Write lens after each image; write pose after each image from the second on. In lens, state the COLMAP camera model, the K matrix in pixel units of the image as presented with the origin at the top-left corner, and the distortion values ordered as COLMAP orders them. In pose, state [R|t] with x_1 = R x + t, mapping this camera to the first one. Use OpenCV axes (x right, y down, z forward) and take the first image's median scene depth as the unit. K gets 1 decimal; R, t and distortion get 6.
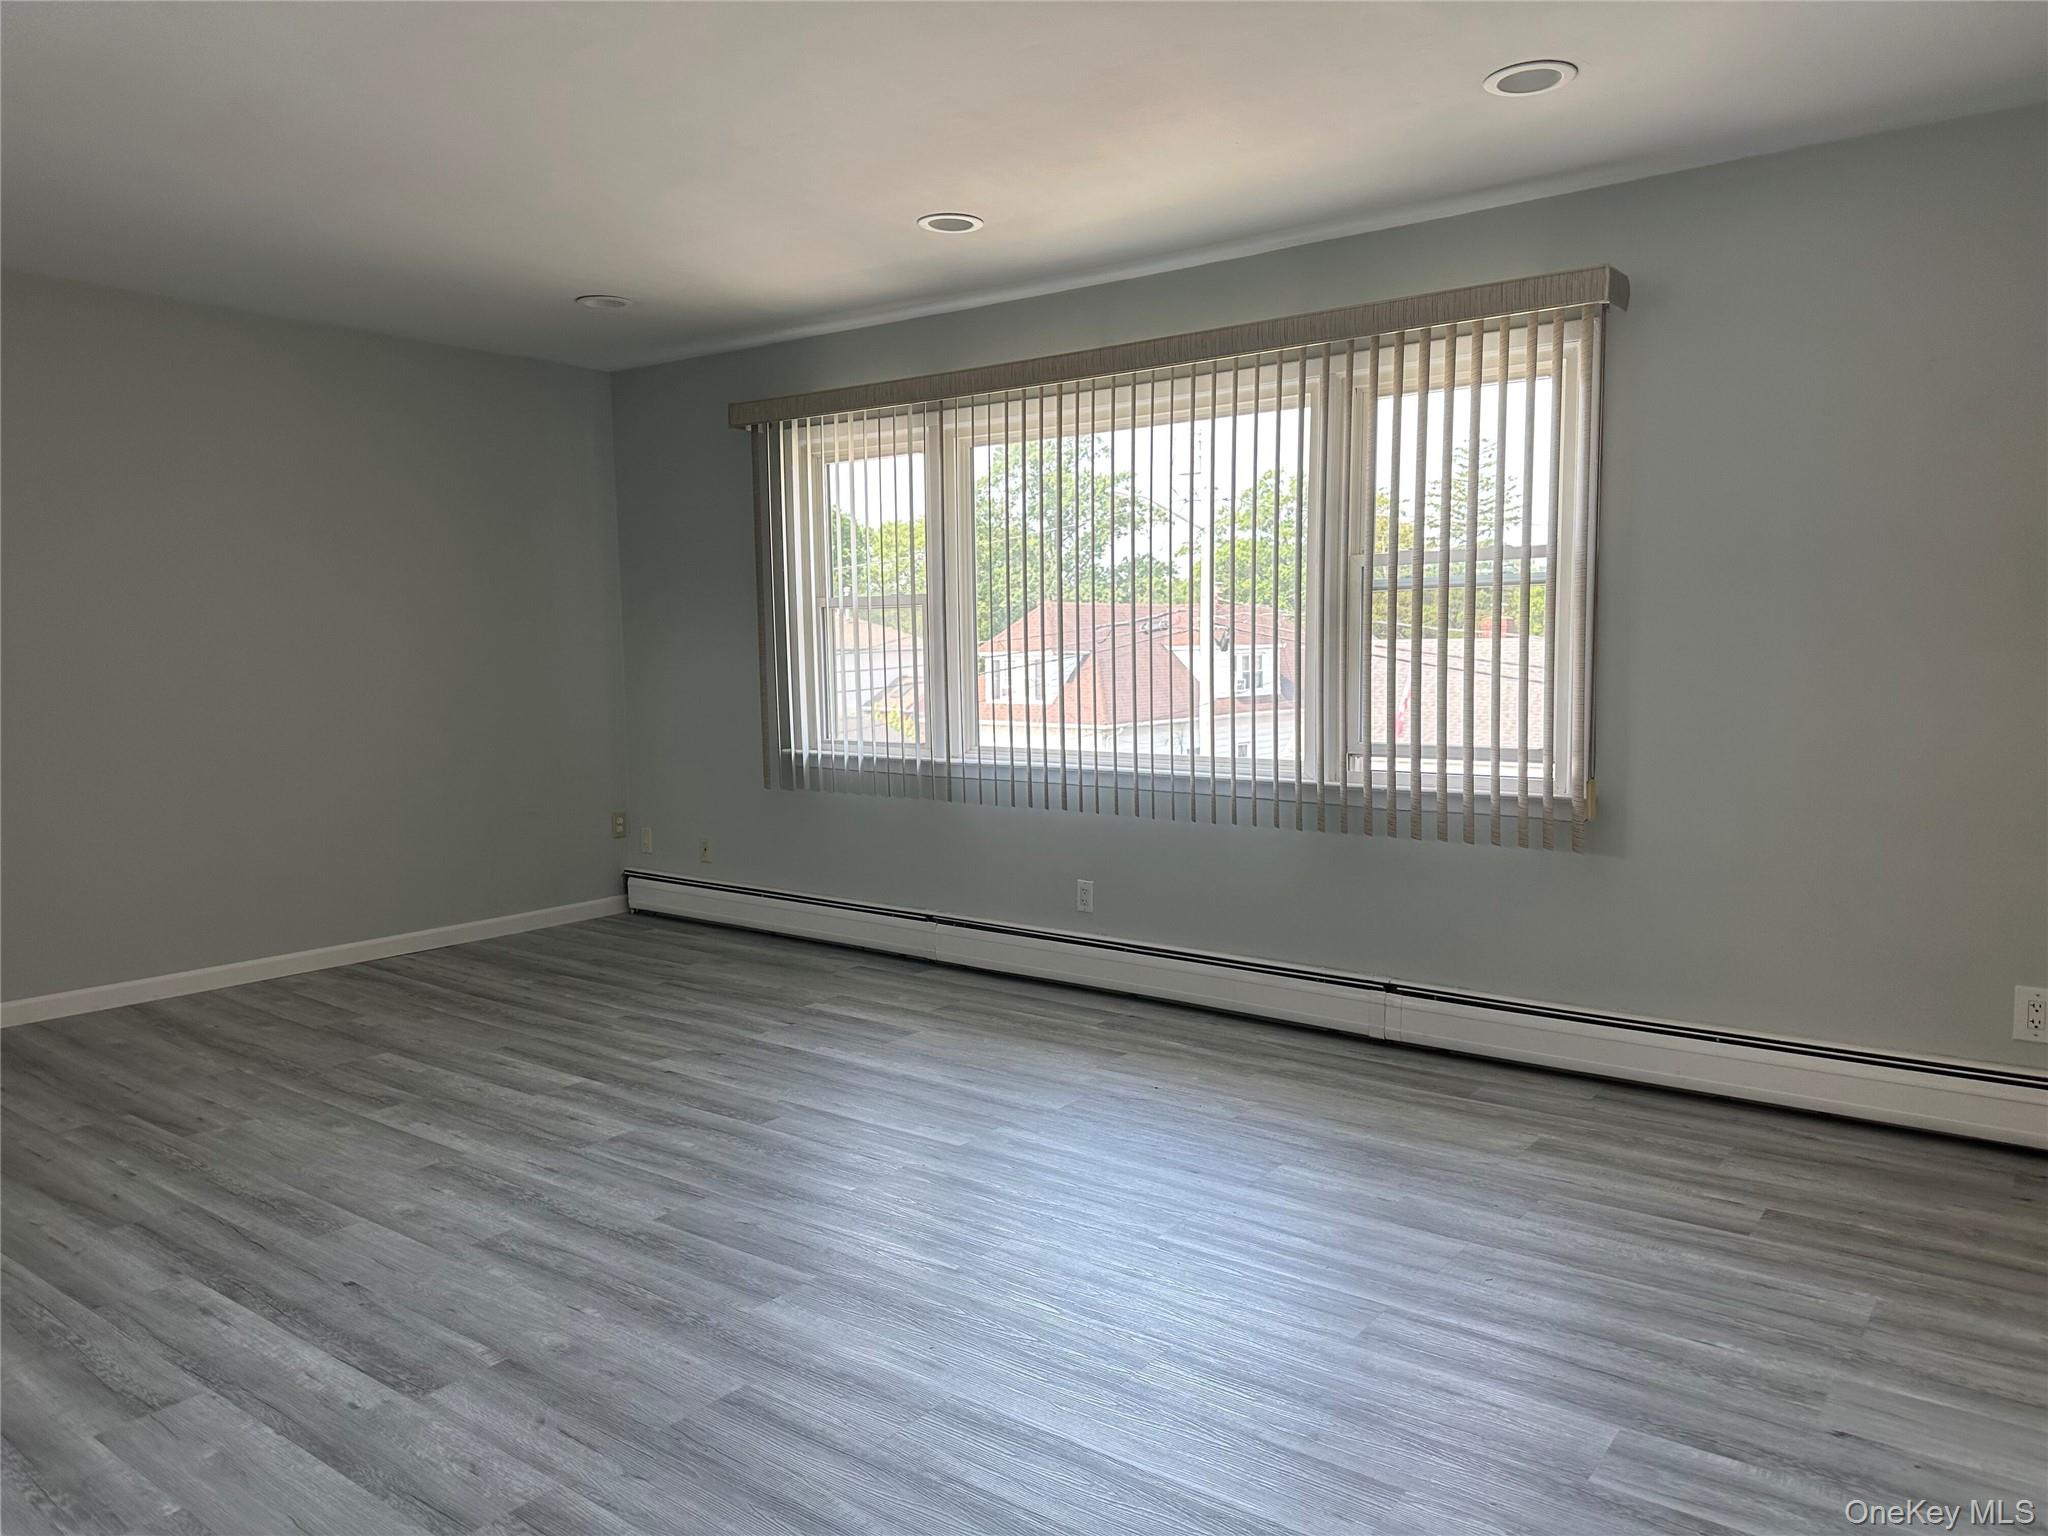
lens RADIAL K [[1459.8, 0, 1024.7], [0, 1459.8, 779.6], [0, 0, 1]] dist [0.030403, -0.044291]
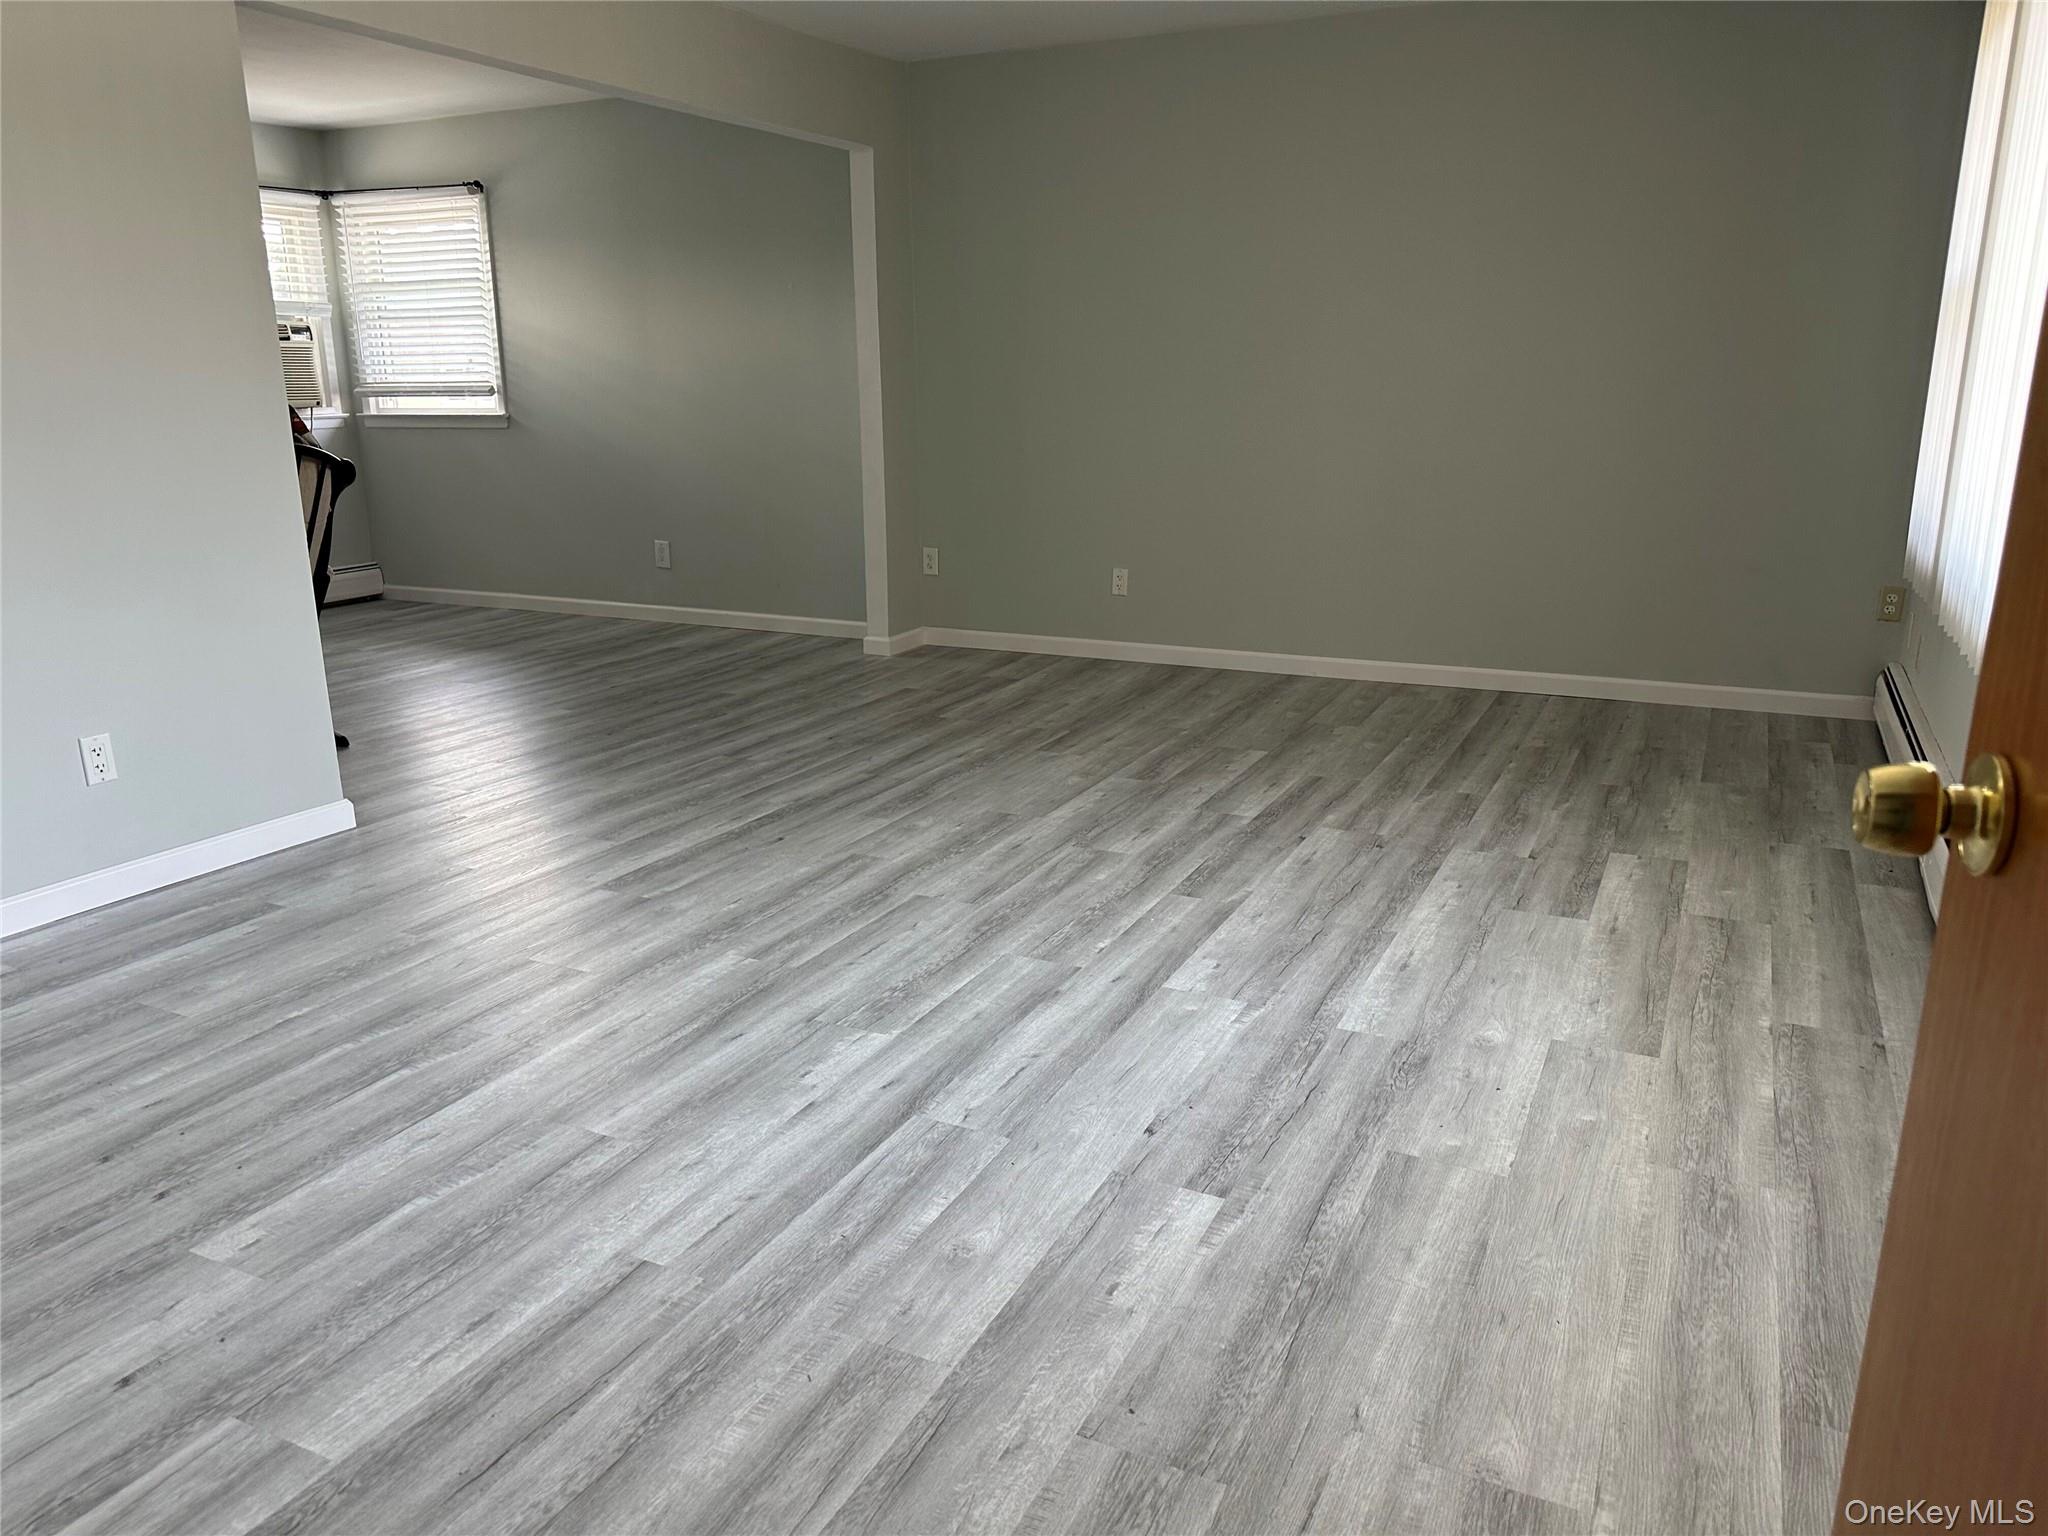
lens RADIAL K [[1459.7, 0, 1024.0], [0, 1459.7, 768.0], [0, 0, 1]] dist [0.167353, -0.190111]
pose [[0.187260, 0.260601, -0.947112, 0.615866], [-0.092850, 0.964546, 0.247041, -0.058520], [0.977912, 0.041678, 0.204818, 0.661584]]
